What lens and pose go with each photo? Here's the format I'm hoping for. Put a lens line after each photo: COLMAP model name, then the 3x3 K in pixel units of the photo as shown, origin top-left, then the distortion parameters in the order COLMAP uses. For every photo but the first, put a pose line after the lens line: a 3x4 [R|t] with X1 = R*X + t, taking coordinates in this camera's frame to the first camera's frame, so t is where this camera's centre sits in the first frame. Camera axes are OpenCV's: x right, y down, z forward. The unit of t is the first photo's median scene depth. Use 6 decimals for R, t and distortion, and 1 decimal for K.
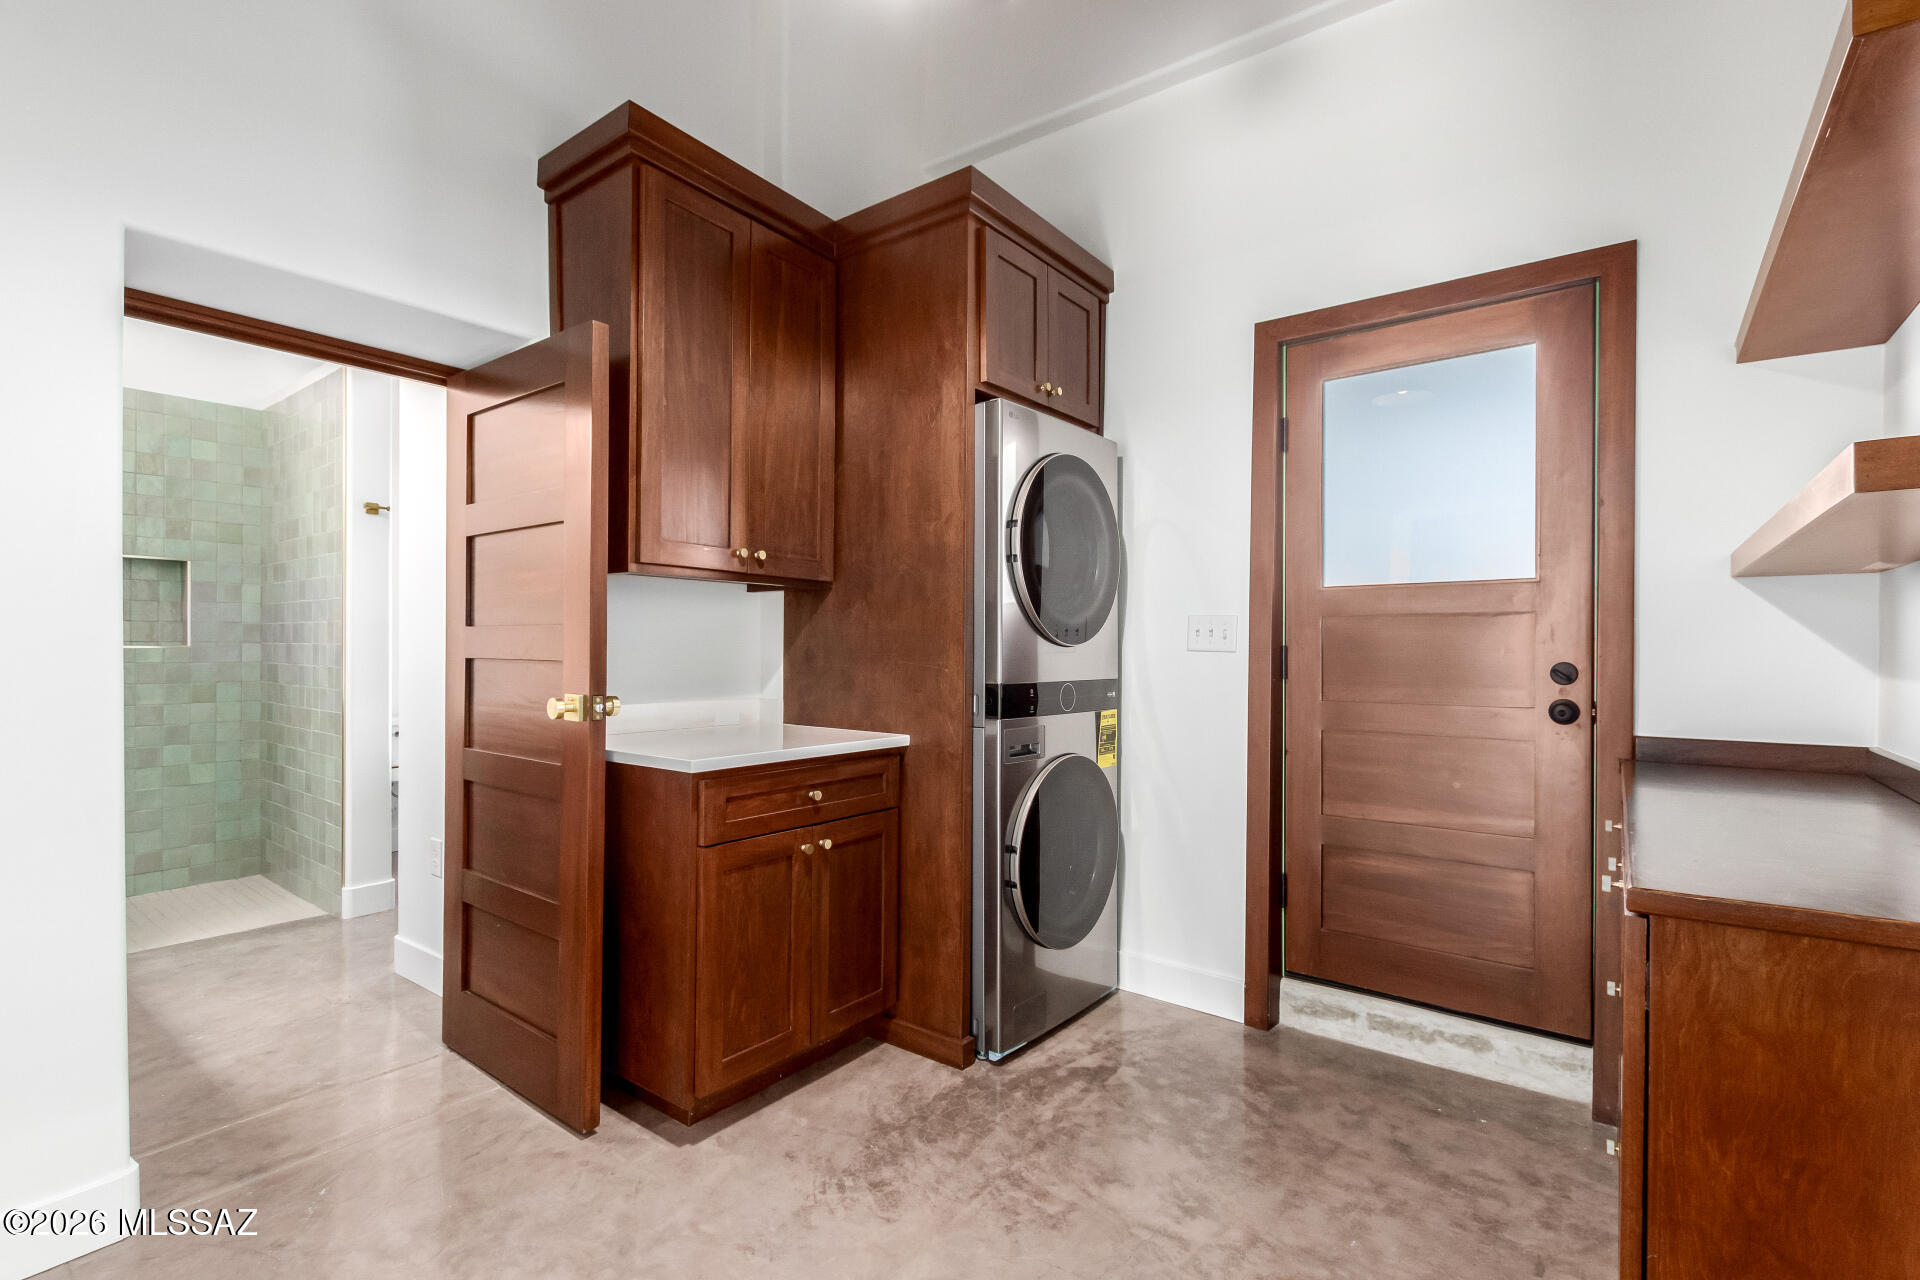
lens RADIAL K [[879.4, 0, 969.0], [0, 879.4, 649.8], [0, 0, 1]] dist [0.004324, -0.001977]
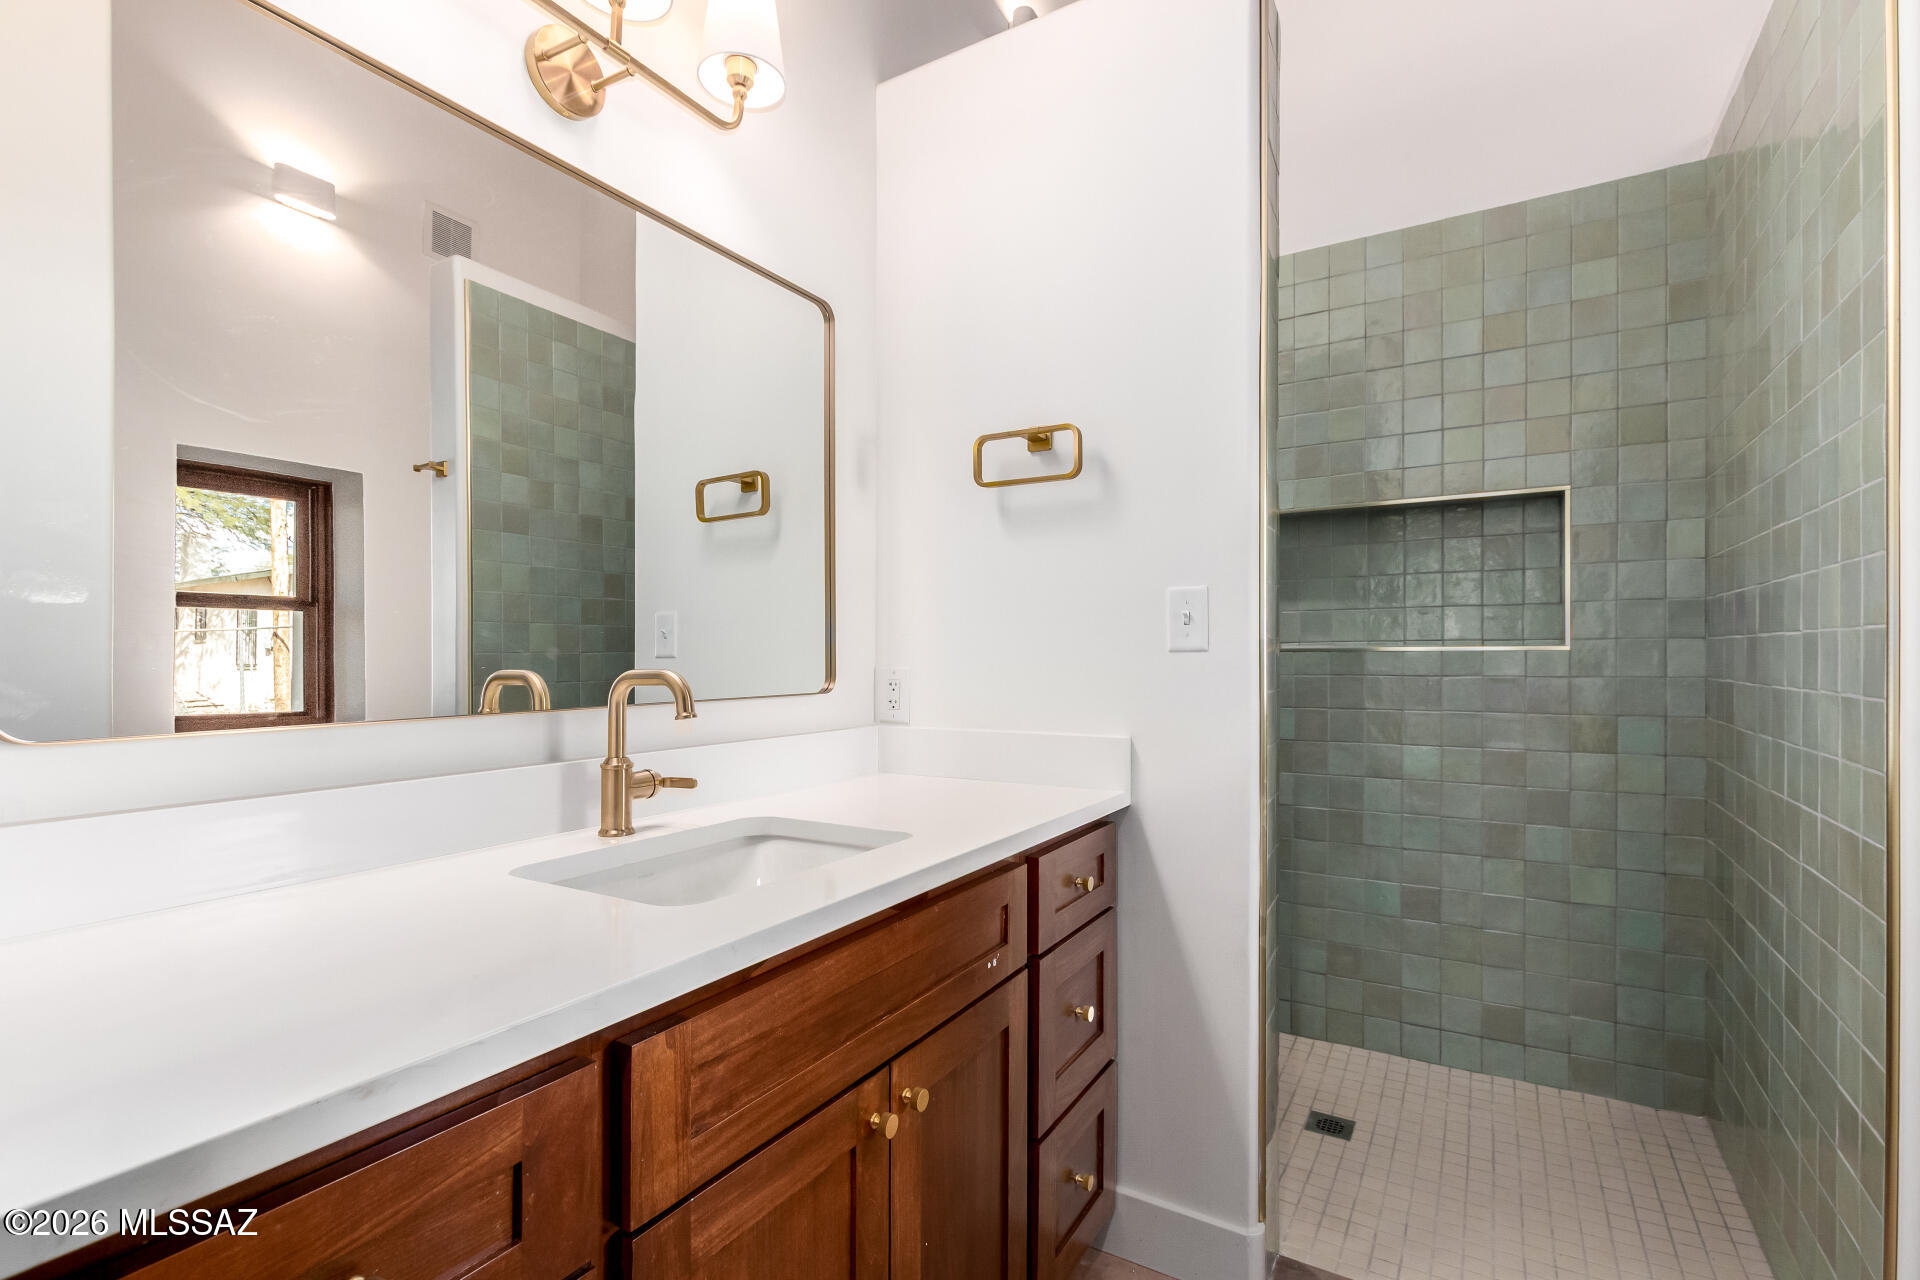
lens RADIAL K [[879.4, 0, 952.4], [0, 879.4, 660.1], [0, 0, 1]] dist [0.004324, -0.001977]
pose [[0.111206, -0.002431, -0.993794, -0.219594], [0.002093, 0.999995, -0.002212, 0.002753], [0.993795, -0.001834, 0.111210, 0.318731]]
